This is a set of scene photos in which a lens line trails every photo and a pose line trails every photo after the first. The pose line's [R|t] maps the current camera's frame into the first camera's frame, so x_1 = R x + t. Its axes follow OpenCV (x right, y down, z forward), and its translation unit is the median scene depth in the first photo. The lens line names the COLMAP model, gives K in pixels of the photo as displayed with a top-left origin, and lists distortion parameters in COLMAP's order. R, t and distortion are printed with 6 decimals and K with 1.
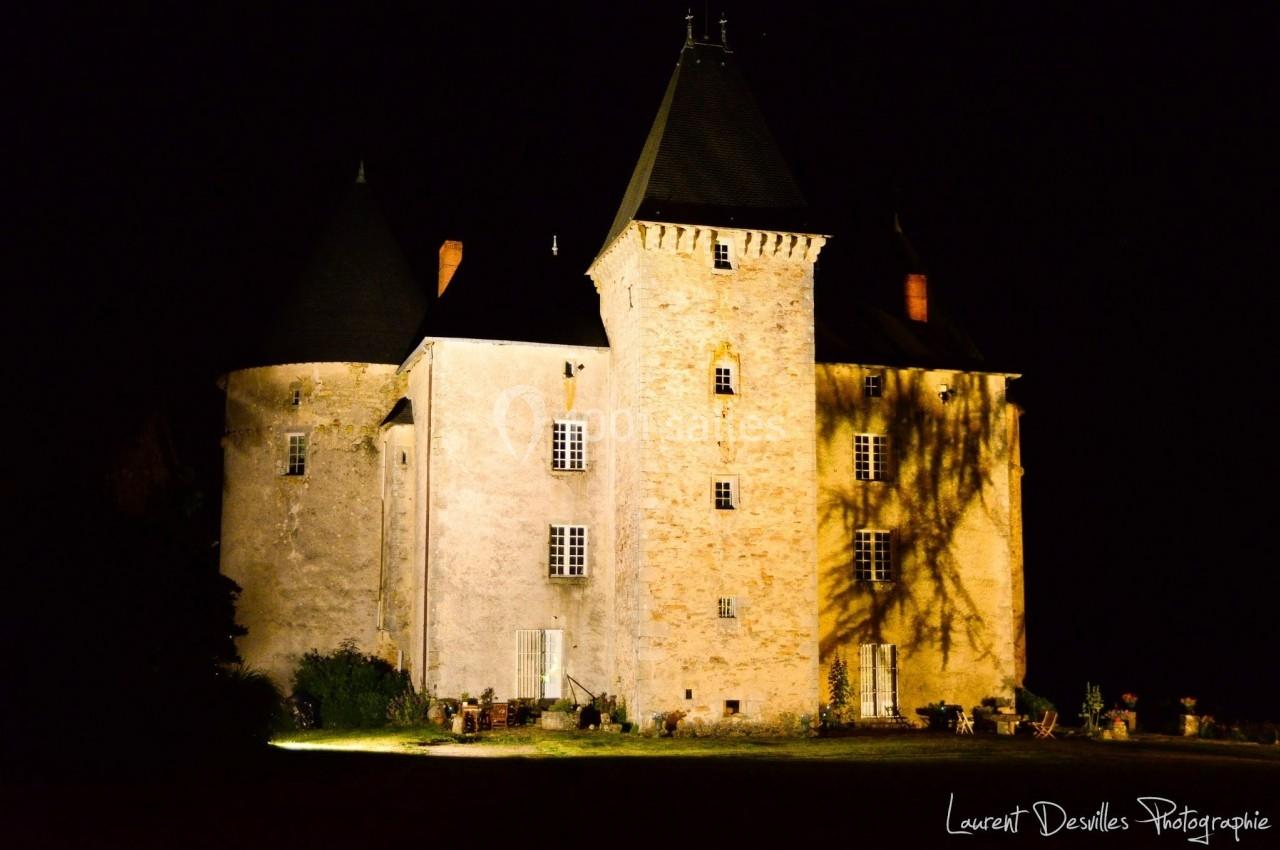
lens RADIAL K [[1499.7, 0, 638.1], [0, 1499.7, 427.8], [0, 0, 1]] dist [-0.001125, 0.000000]
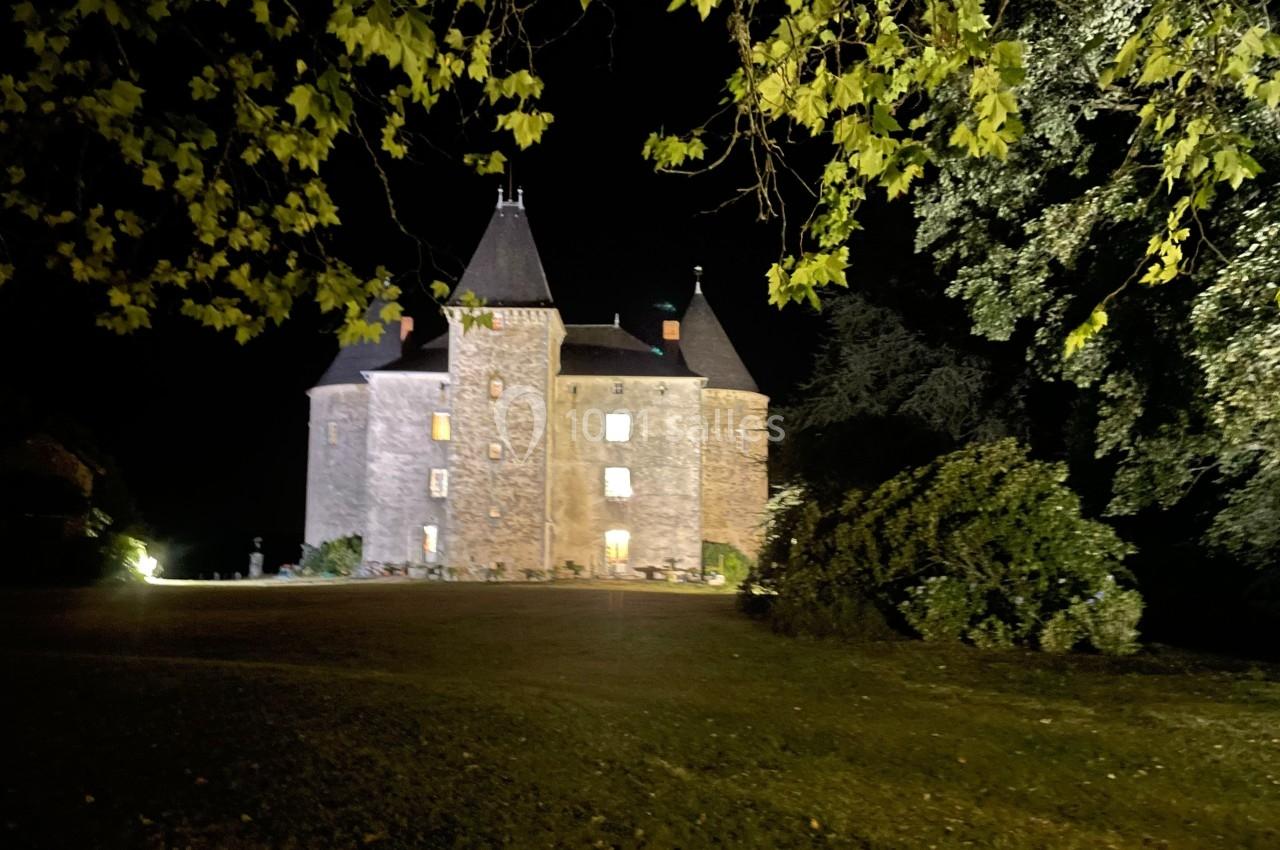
lens RADIAL K [[979.9, 0, 651.0], [0, 979.9, 424.7], [0, 0, 1]] dist [0.002091, 0.014024]
pose [[0.971535, -0.028273, -0.235204, 0.526827], [0.036220, 0.998907, 0.029537, -0.018335], [0.234112, -0.037215, 0.971497, -0.134520]]
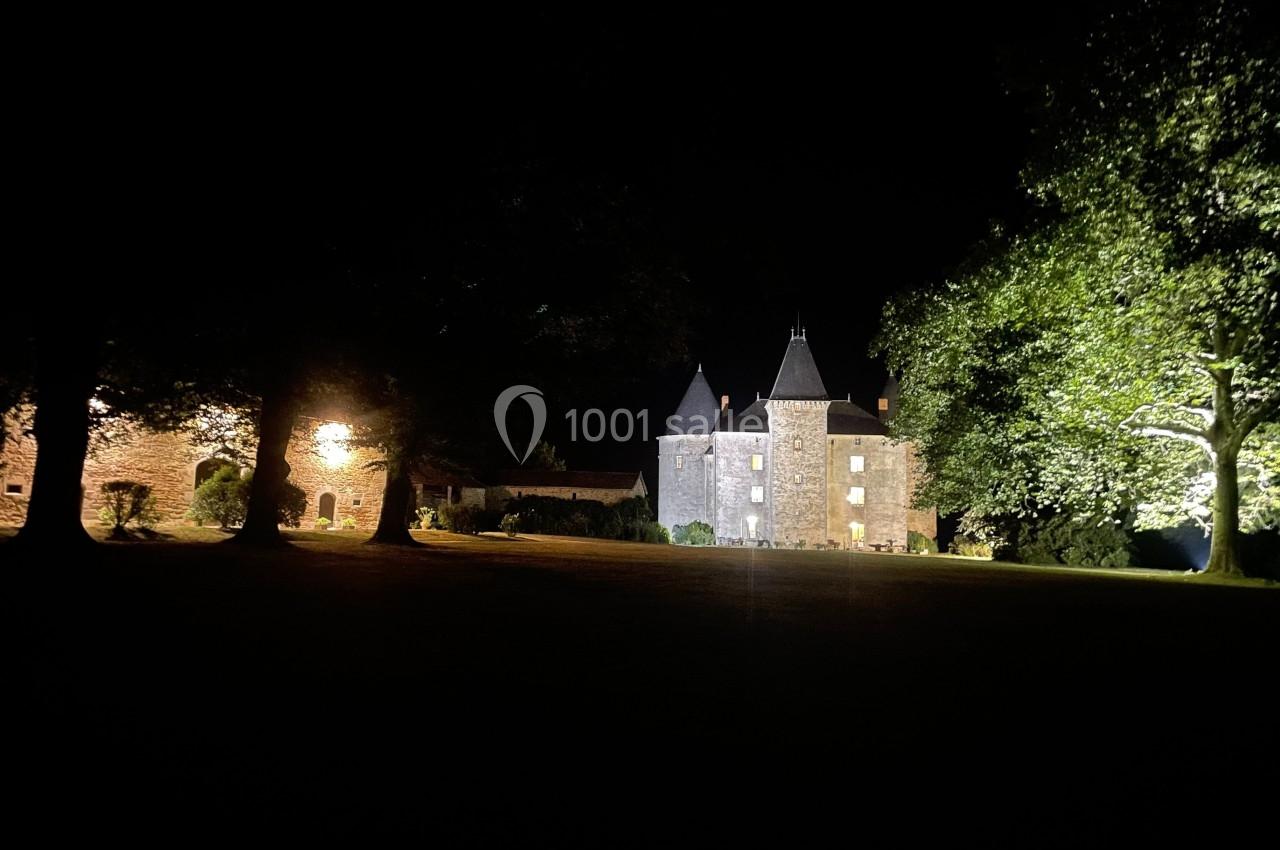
lens RADIAL K [[979.9, 0, 608.2], [0, 979.9, 403.0], [0, 0, 1]] dist [0.002091, 0.014024]
pose [[0.941006, -0.020506, -0.337767, 0.403382], [0.031058, 0.999183, 0.025864, -0.198491], [0.336961, -0.034829, 0.940874, -1.224787]]
